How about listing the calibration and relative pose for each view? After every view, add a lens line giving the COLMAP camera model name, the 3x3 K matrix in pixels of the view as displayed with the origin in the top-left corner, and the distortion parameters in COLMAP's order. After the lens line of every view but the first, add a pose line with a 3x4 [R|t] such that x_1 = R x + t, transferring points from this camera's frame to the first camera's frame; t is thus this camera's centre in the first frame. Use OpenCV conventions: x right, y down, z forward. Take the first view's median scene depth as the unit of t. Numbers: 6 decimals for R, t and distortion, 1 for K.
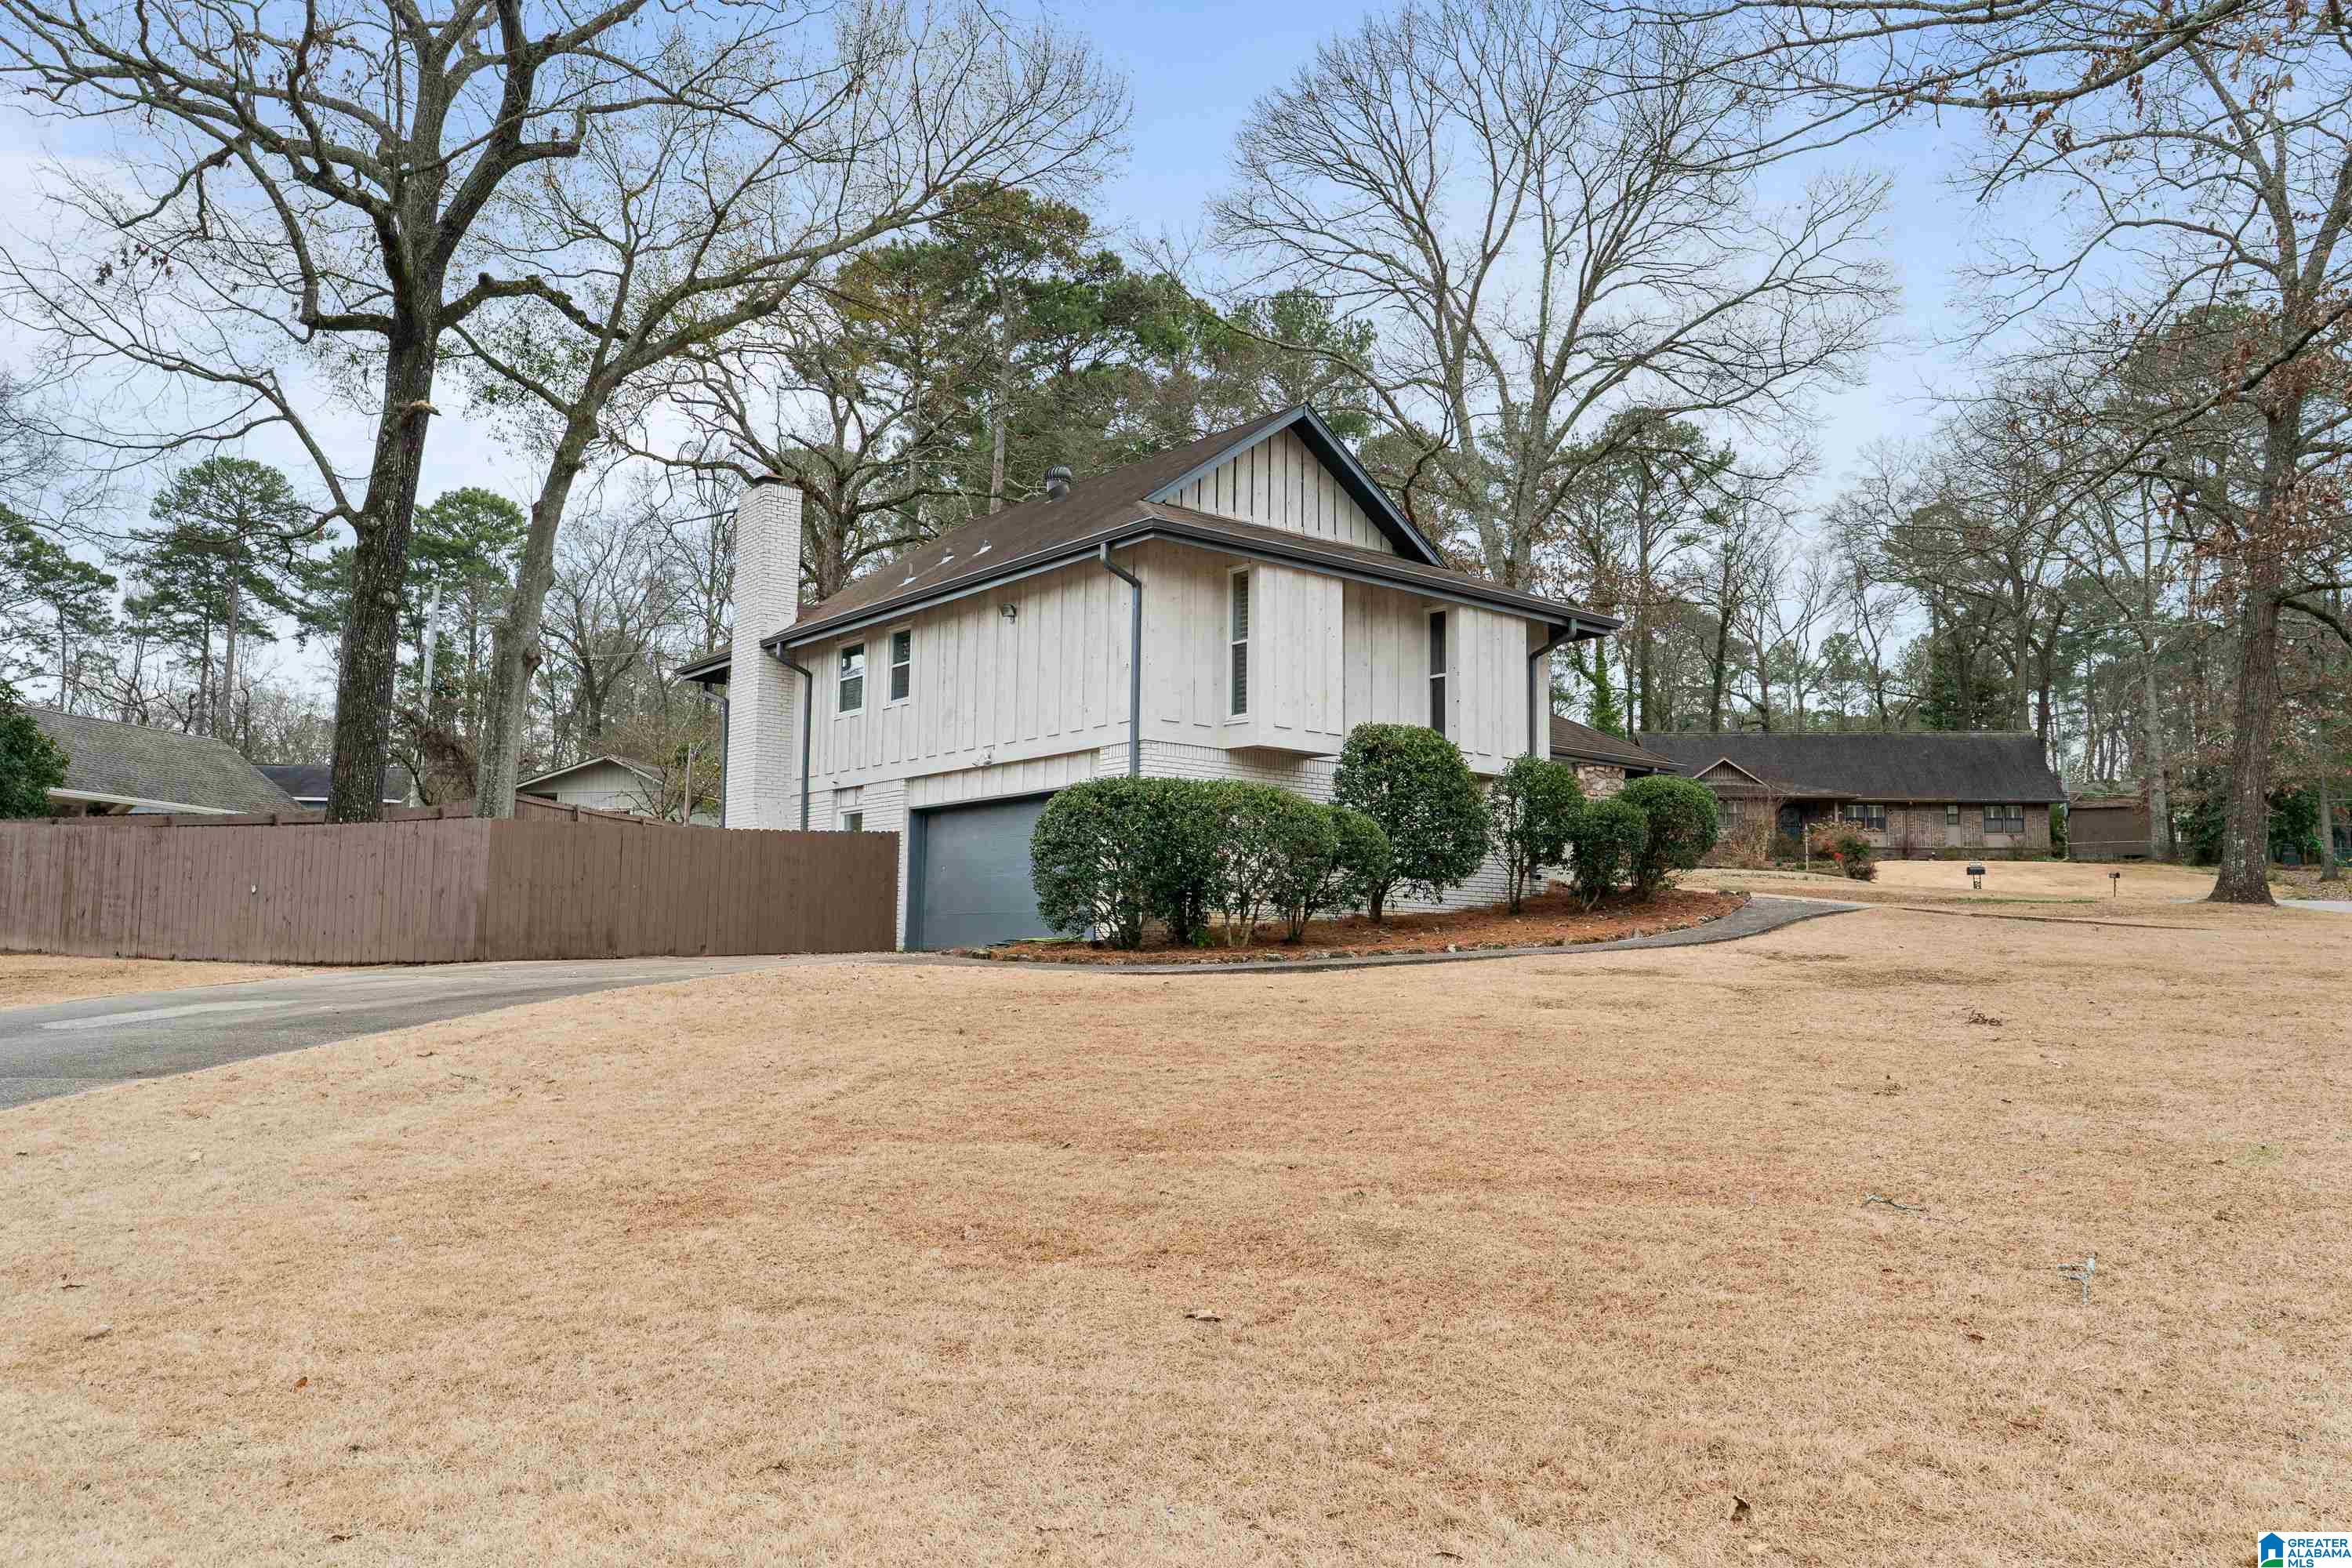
lens RADIAL K [[1765.8, 0, 1163.3], [0, 1765.8, 788.1], [0, 0, 1]] dist [0.011139, 0.004725]
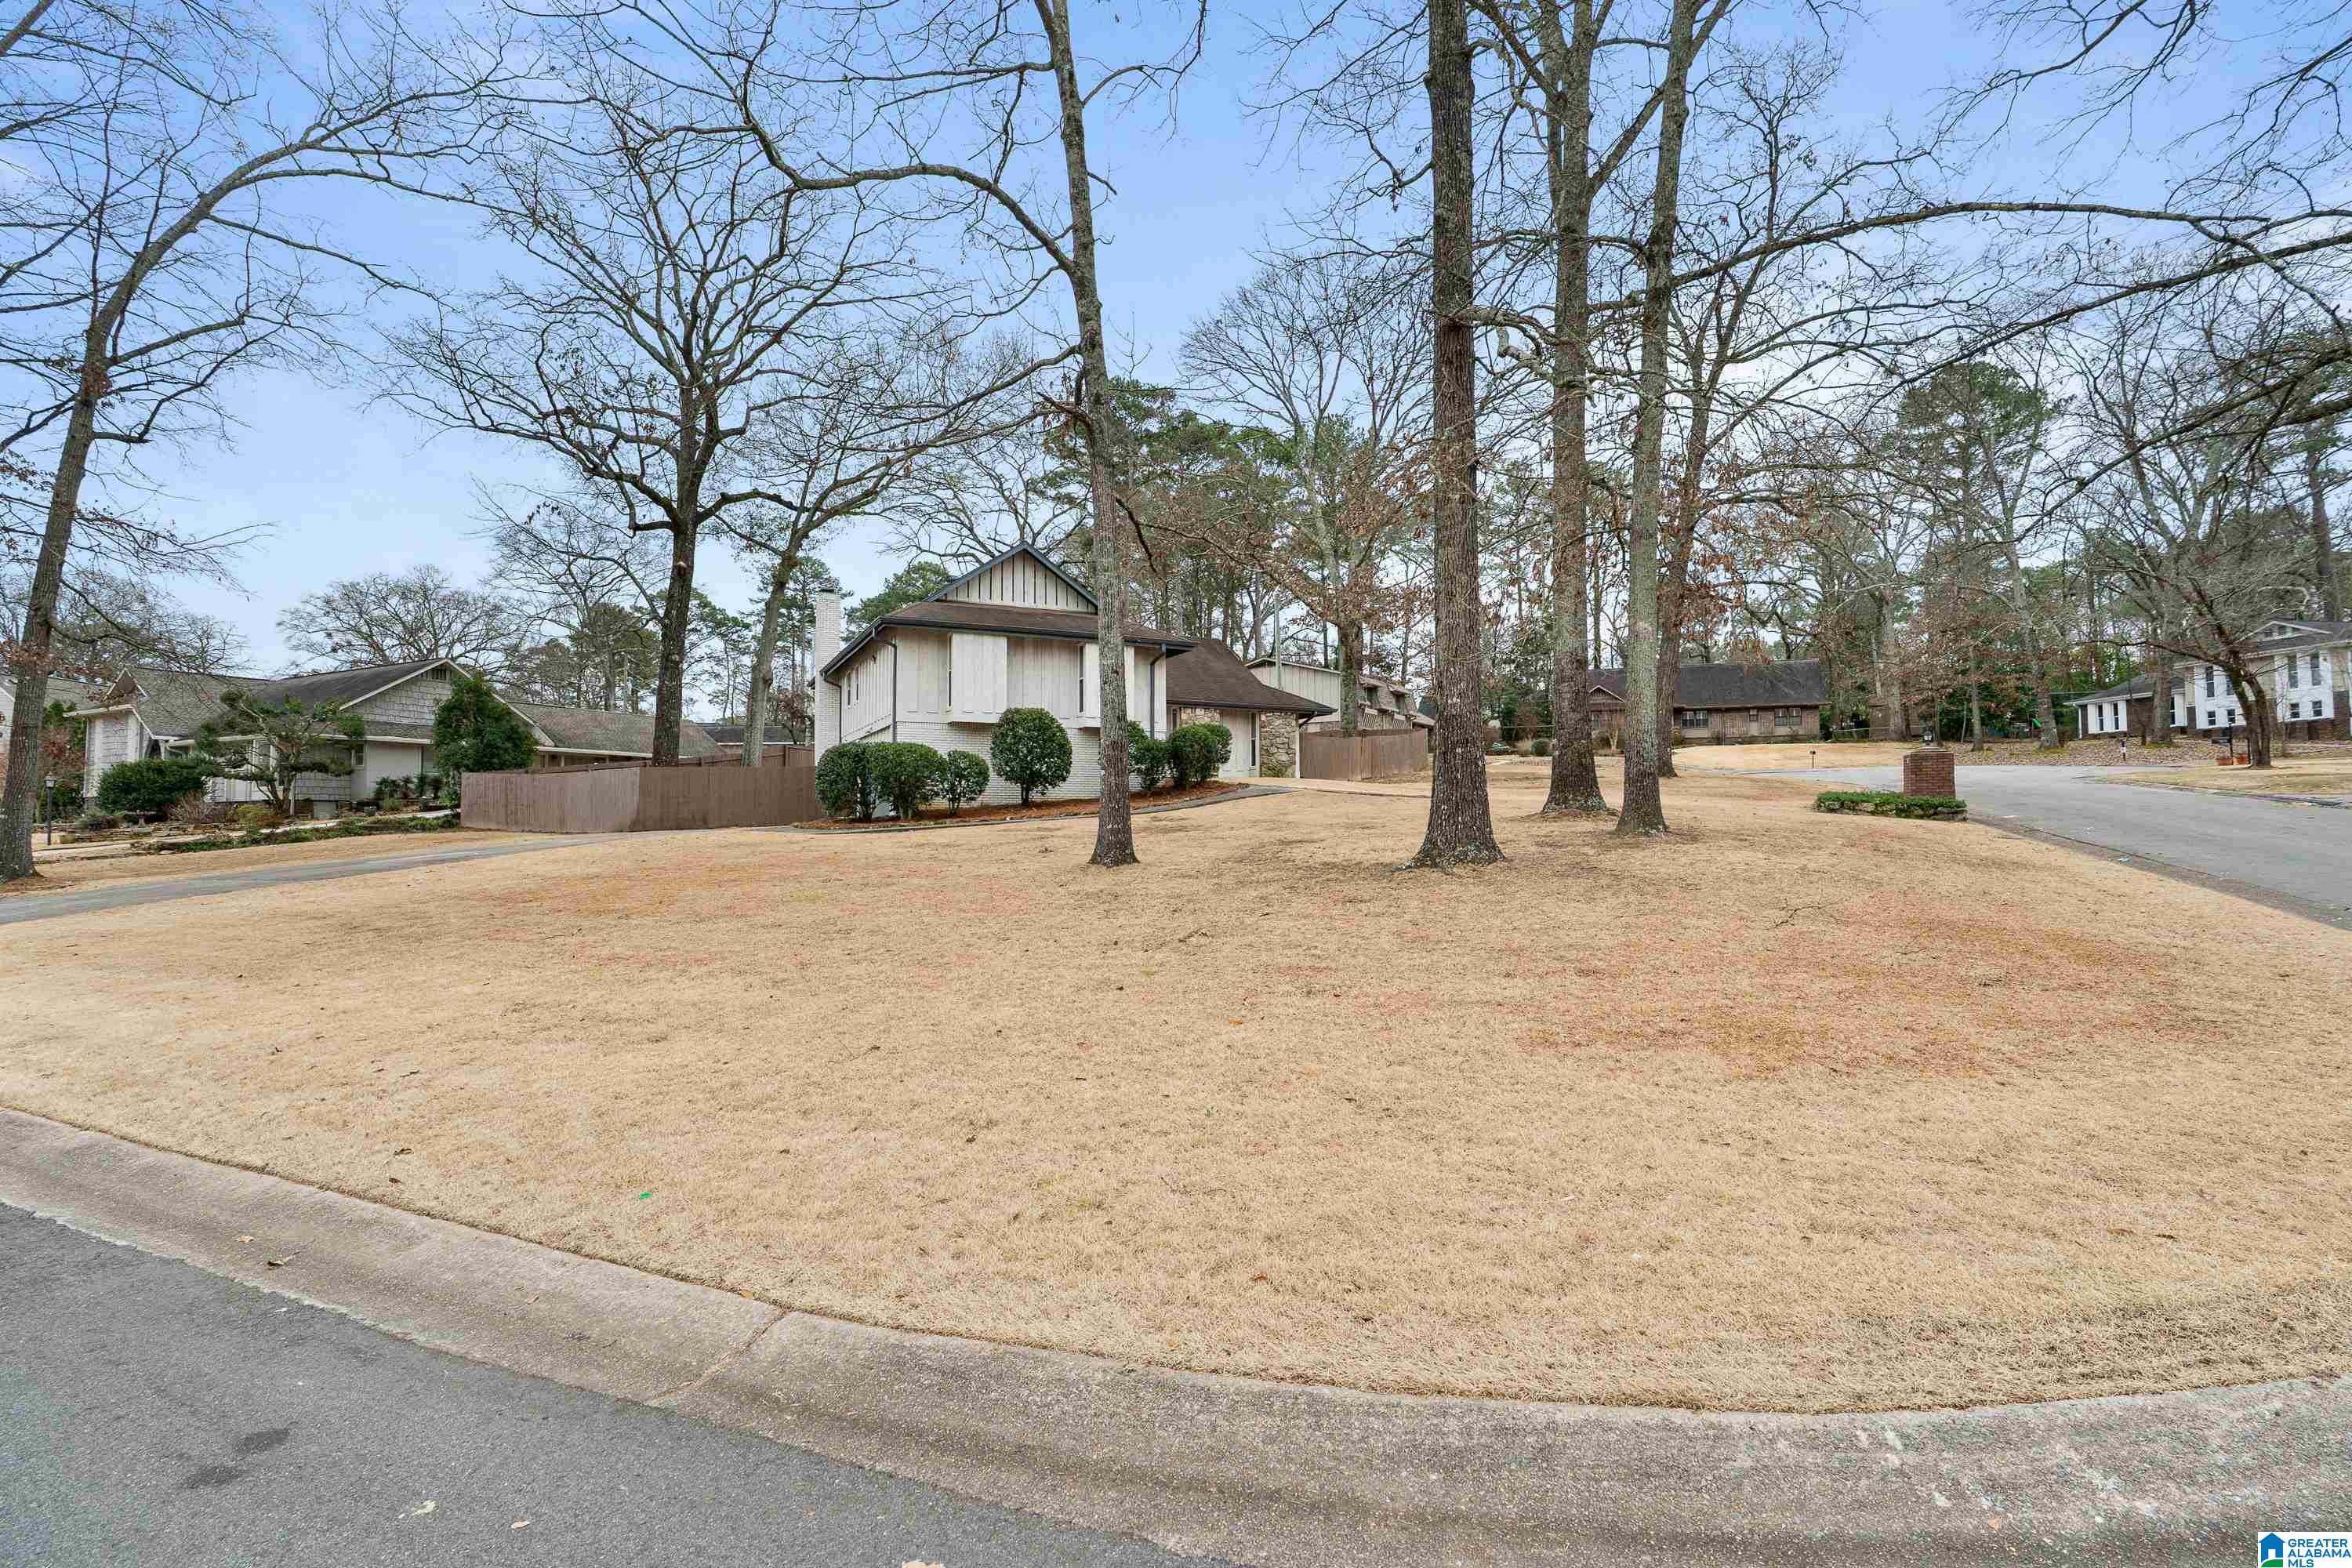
lens RADIAL K [[1079.3, 0, 1177.4], [0, 1079.3, 785.7], [0, 0, 1]] dist [-0.012762, 0.003659]
pose [[0.977152, -0.026415, -0.210893, 0.345234], [0.040822, 0.997098, 0.064256, -0.011668], [0.208584, -0.071397, 0.975395, -0.109936]]
